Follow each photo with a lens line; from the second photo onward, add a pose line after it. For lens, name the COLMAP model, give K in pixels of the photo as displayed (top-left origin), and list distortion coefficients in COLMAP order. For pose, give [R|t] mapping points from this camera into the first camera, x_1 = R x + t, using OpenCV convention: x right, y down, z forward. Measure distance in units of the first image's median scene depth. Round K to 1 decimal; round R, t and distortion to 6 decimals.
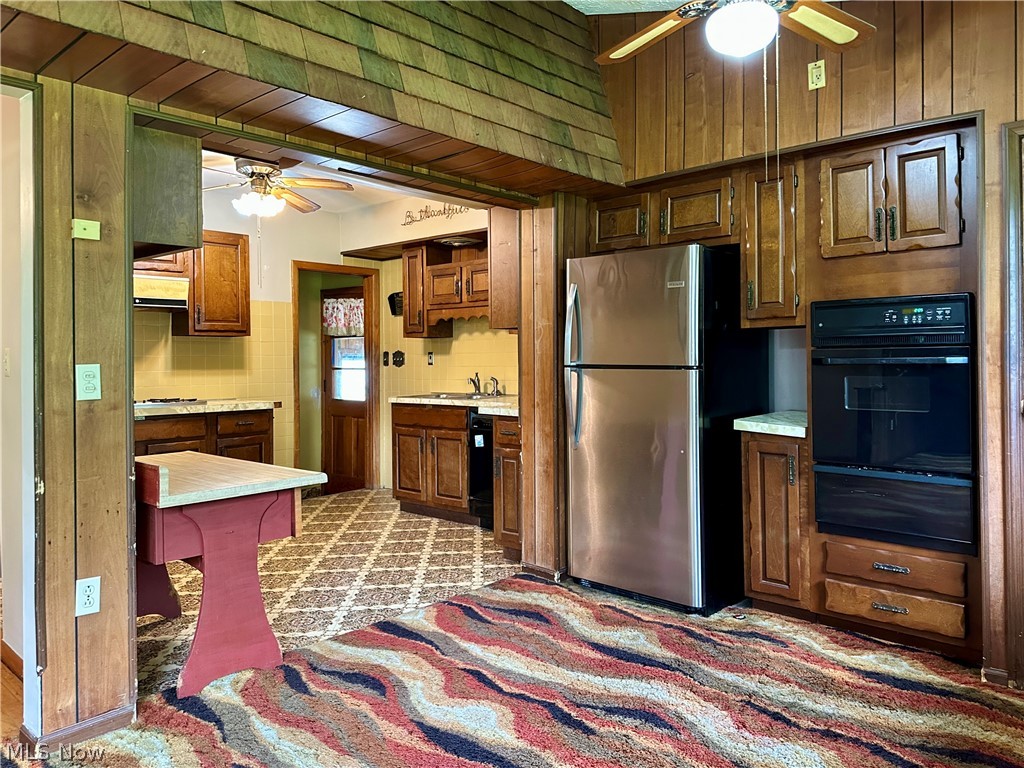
lens RADIAL K [[733.2, 0, 520.8], [0, 733.2, 363.3], [0, 0, 1]] dist [0.127309, -0.195078]
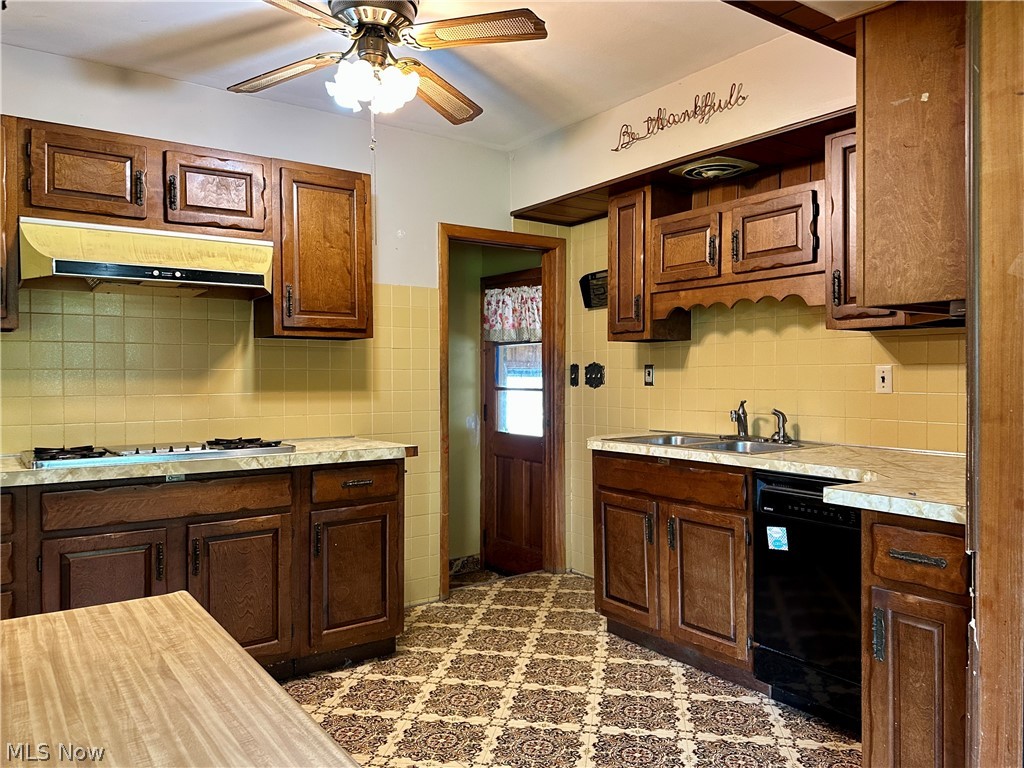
lens RADIAL K [[732.3, 0, 512.0], [0, 732.3, 384.0], [0, 0, 1]] dist [-0.001154, -0.128250]
pose [[0.975456, 0.007546, -0.220063, -0.110646], [-0.006022, 0.999953, 0.007596, -0.003437], [0.220110, -0.006085, 0.975456, 0.412918]]
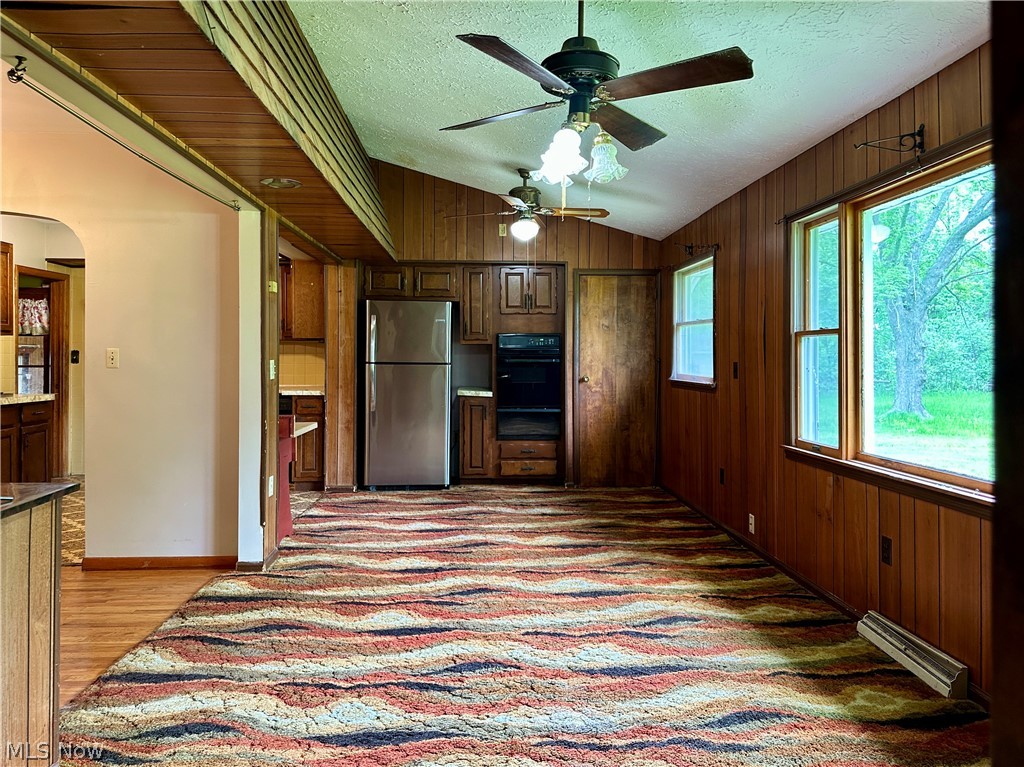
lens RADIAL K [[733.2, 0, 520.8], [0, 733.2, 362.8], [0, 0, 1]] dist [0.127309, -0.195078]
pose [[0.701039, 0.004786, 0.713107, -0.605025], [-0.002531, 0.999988, -0.004224, 0.006651], [-0.713118, 0.001156, 0.701043, -0.302369]]
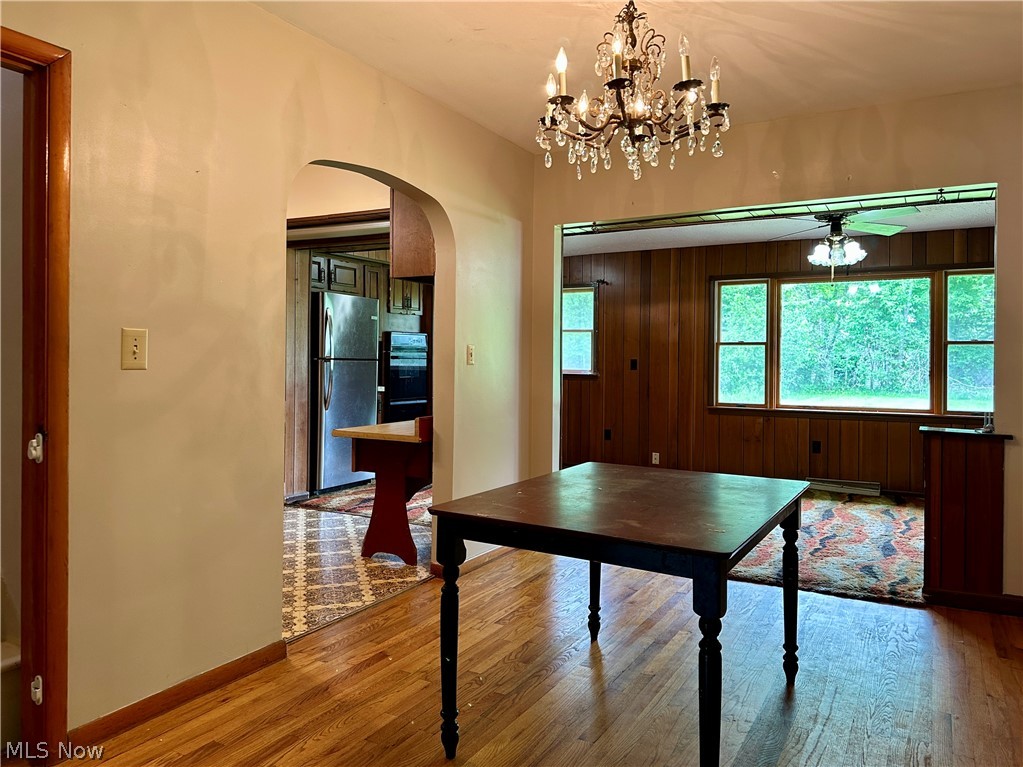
lens RADIAL K [[732.5, 0, 520.3], [0, 732.5, 362.8], [0, 0, 1]] dist [0.127309, -0.195078]
pose [[-0.230806, -0.002207, 0.972997, -1.071628], [-0.000465, 0.999998, 0.002158, 0.005539], [-0.973000, 0.000046, -0.230807, 0.636486]]
